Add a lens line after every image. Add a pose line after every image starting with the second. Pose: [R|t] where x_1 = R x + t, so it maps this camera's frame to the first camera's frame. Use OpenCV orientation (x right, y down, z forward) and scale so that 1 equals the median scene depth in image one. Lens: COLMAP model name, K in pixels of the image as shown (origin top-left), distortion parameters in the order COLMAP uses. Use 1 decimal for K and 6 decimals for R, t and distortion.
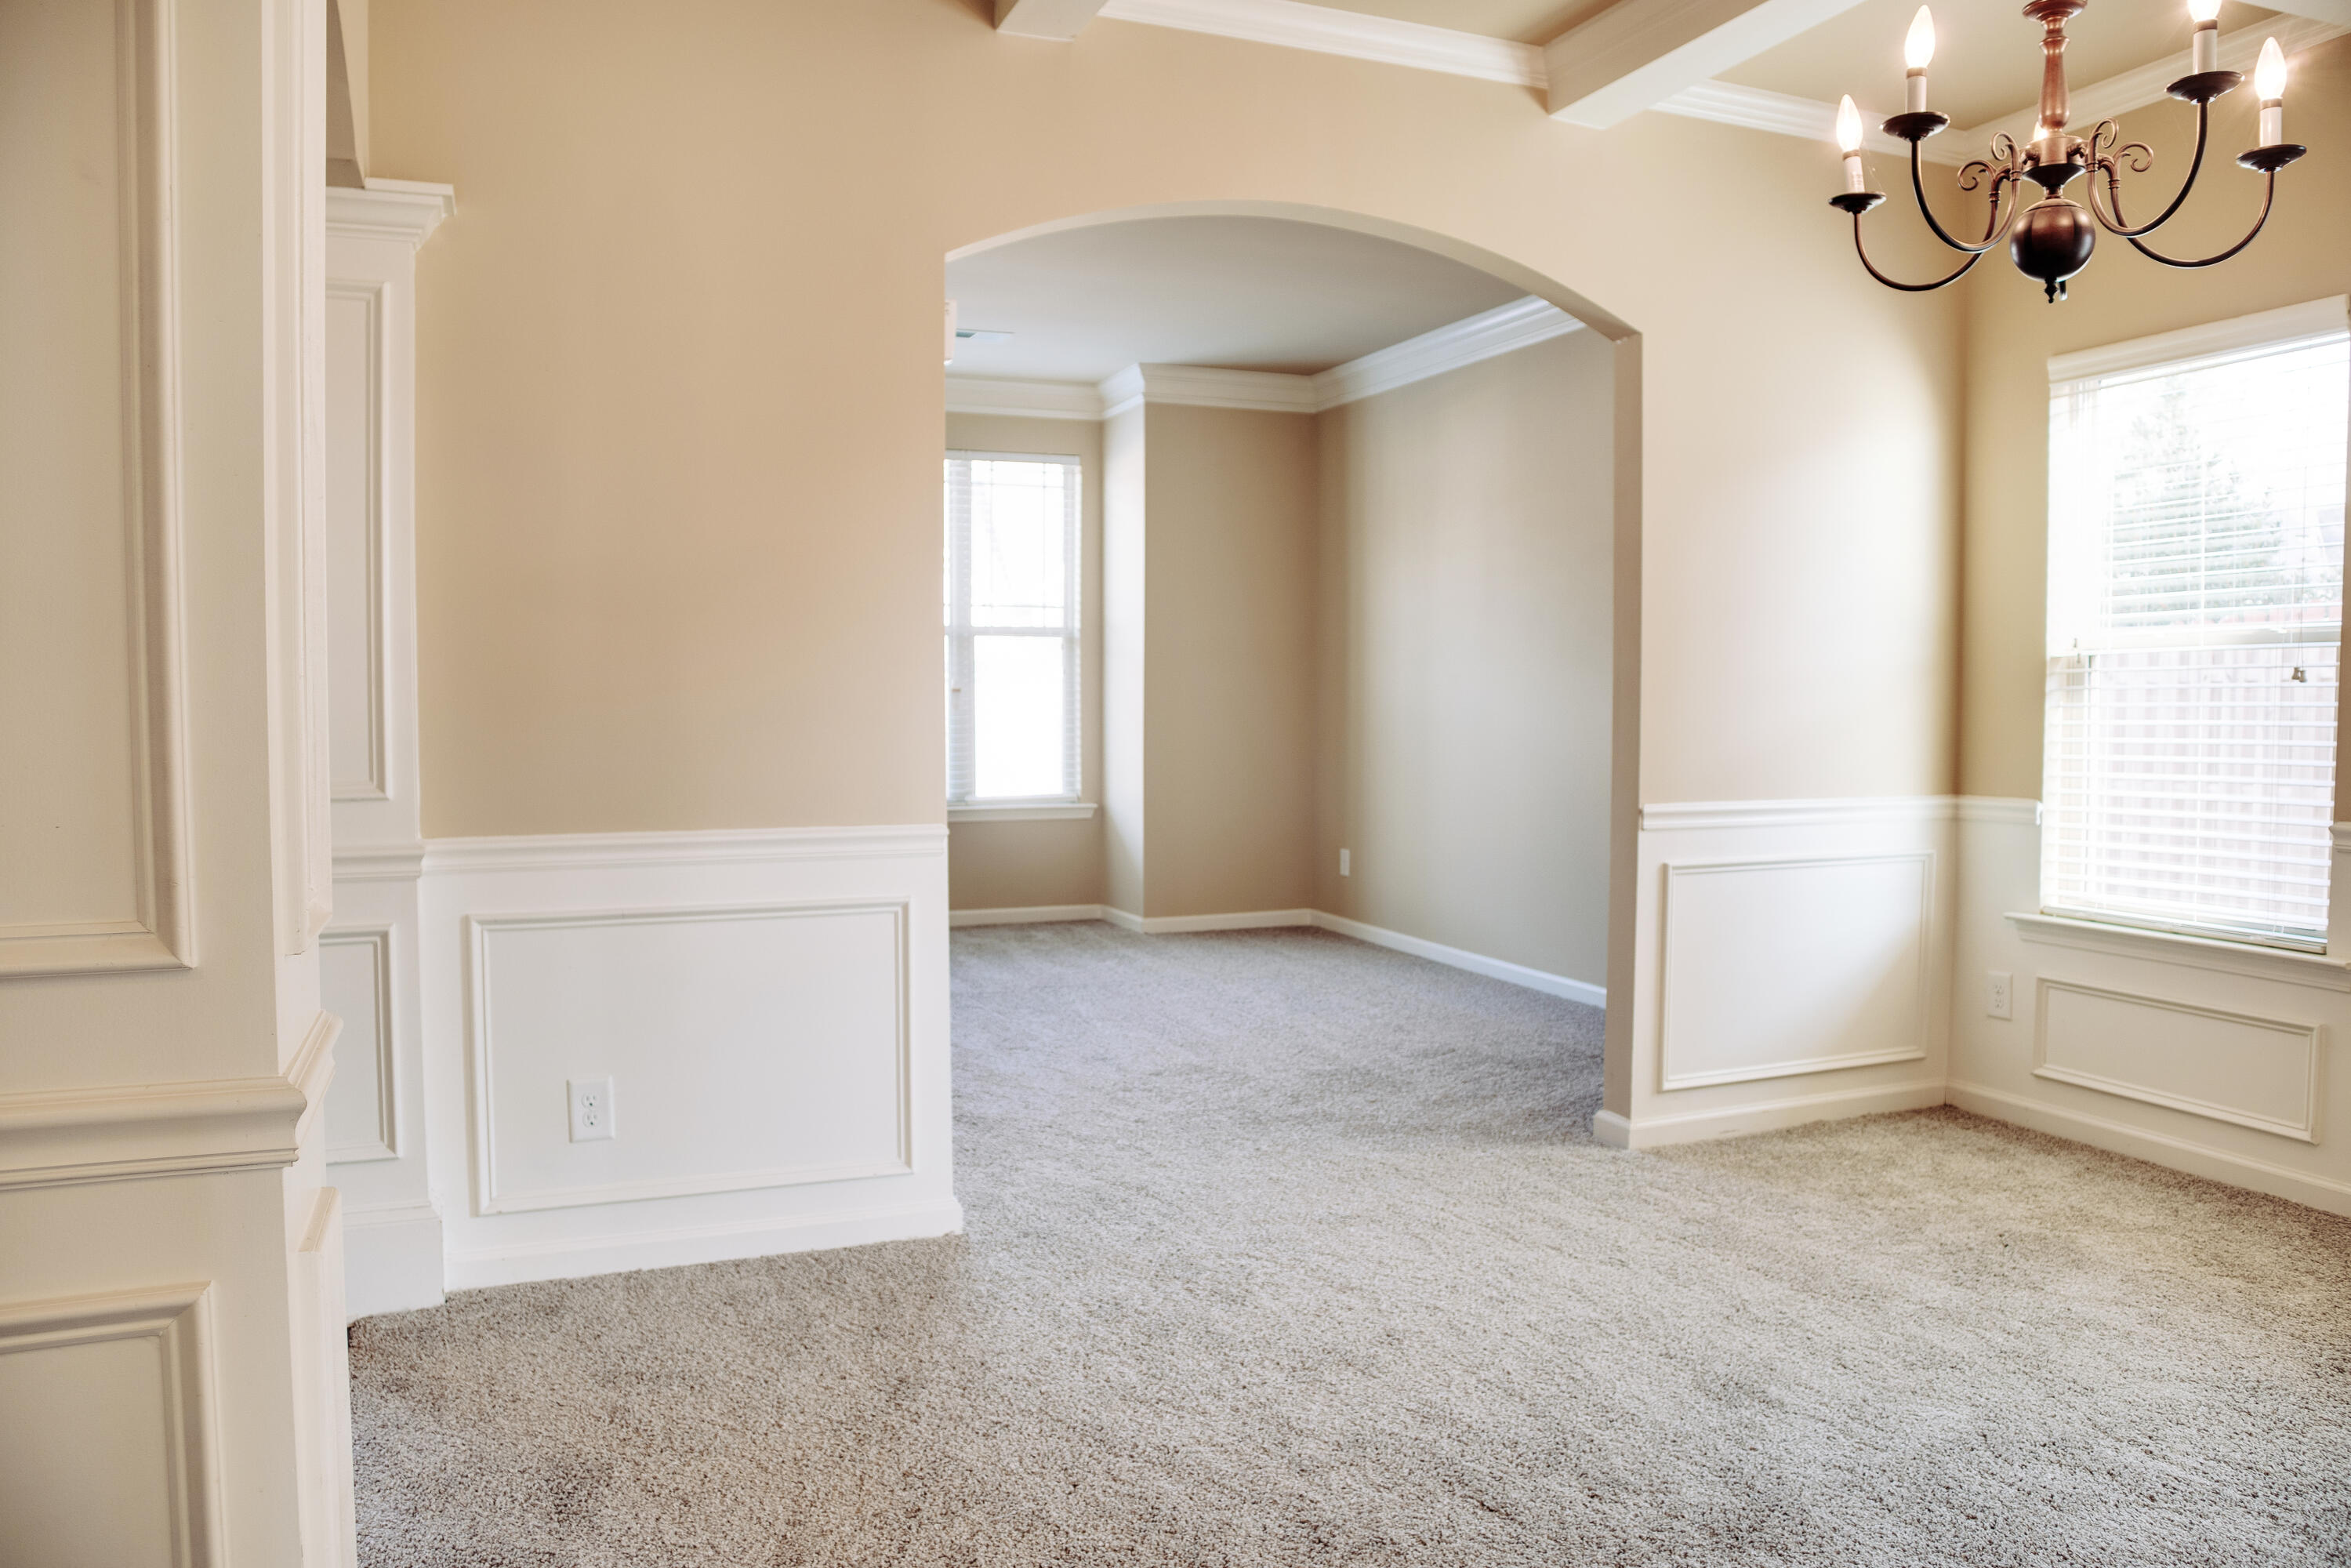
lens RADIAL K [[1661.7, 0, 1137.5], [0, 1661.7, 782.7], [0, 0, 1]] dist [-0.065736, -0.000343]
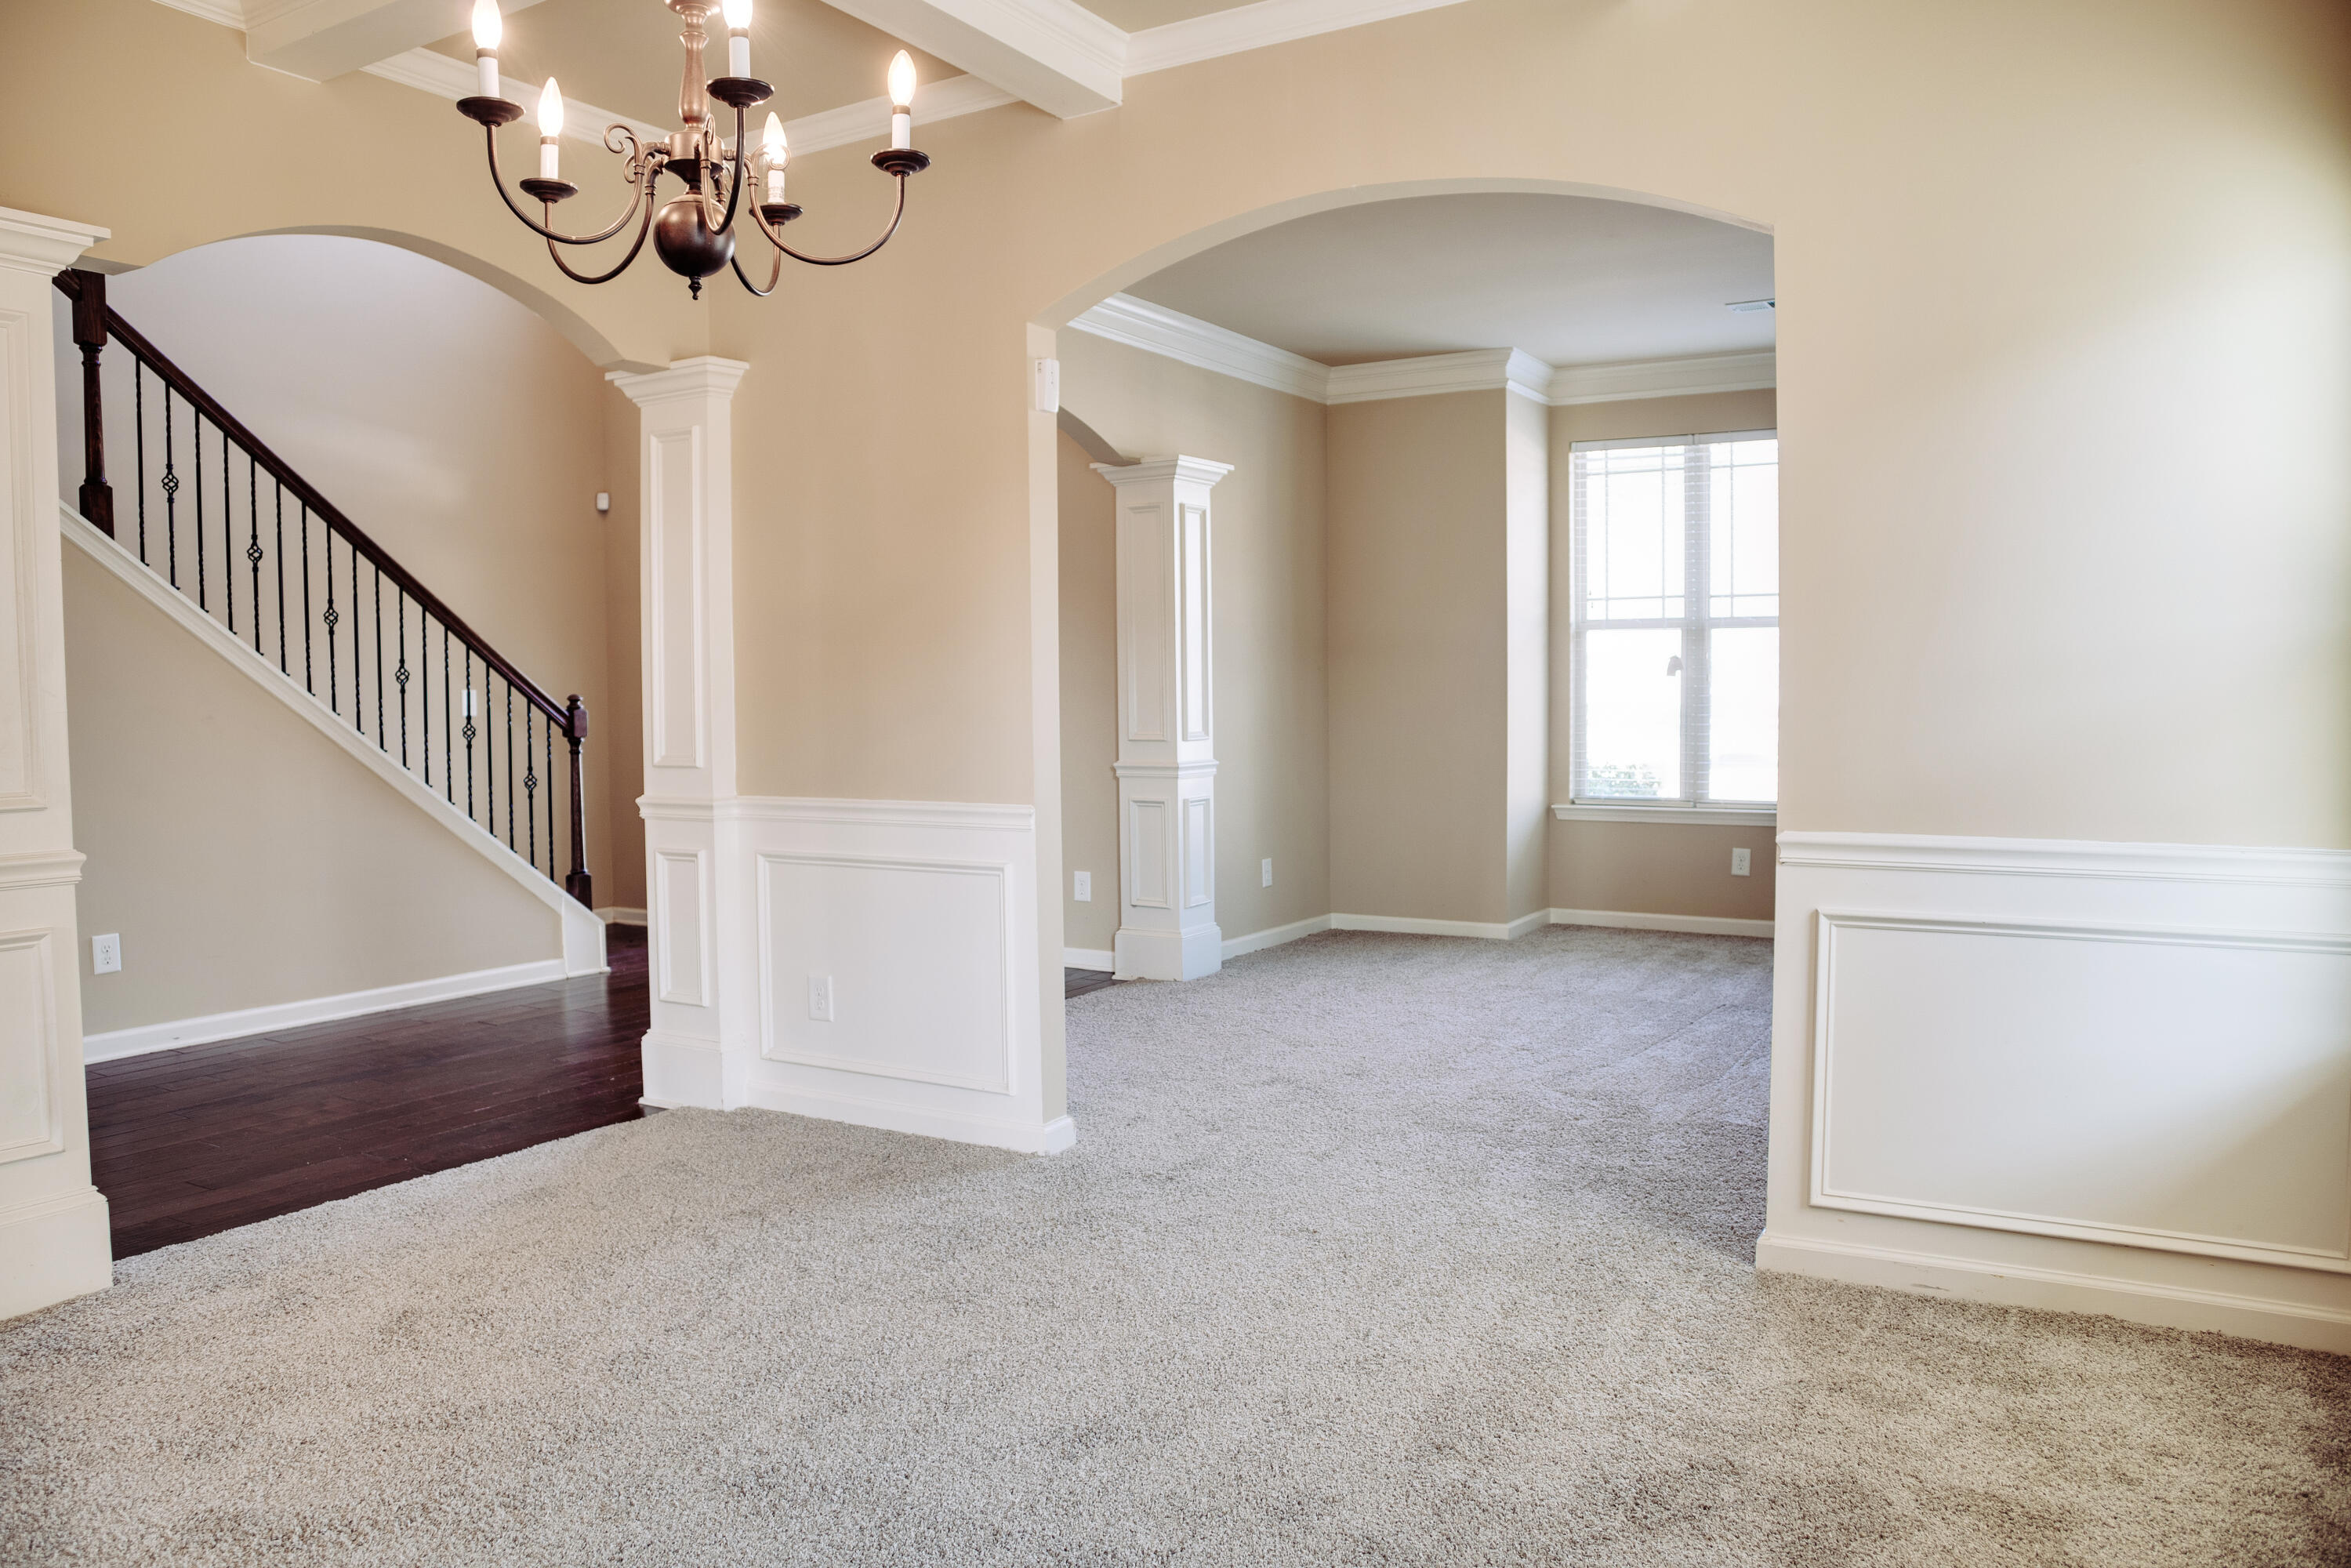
lens RADIAL K [[1661.7, 0, 1137.5], [0, 1661.7, 782.7], [0, 0, 1]] dist [-0.065736, -0.000343]
pose [[0.595010, 0.034273, -0.802987, 0.822657], [-0.032158, 0.999306, 0.018823, -0.015218], [0.803074, 0.014623, 0.595699, 0.330805]]
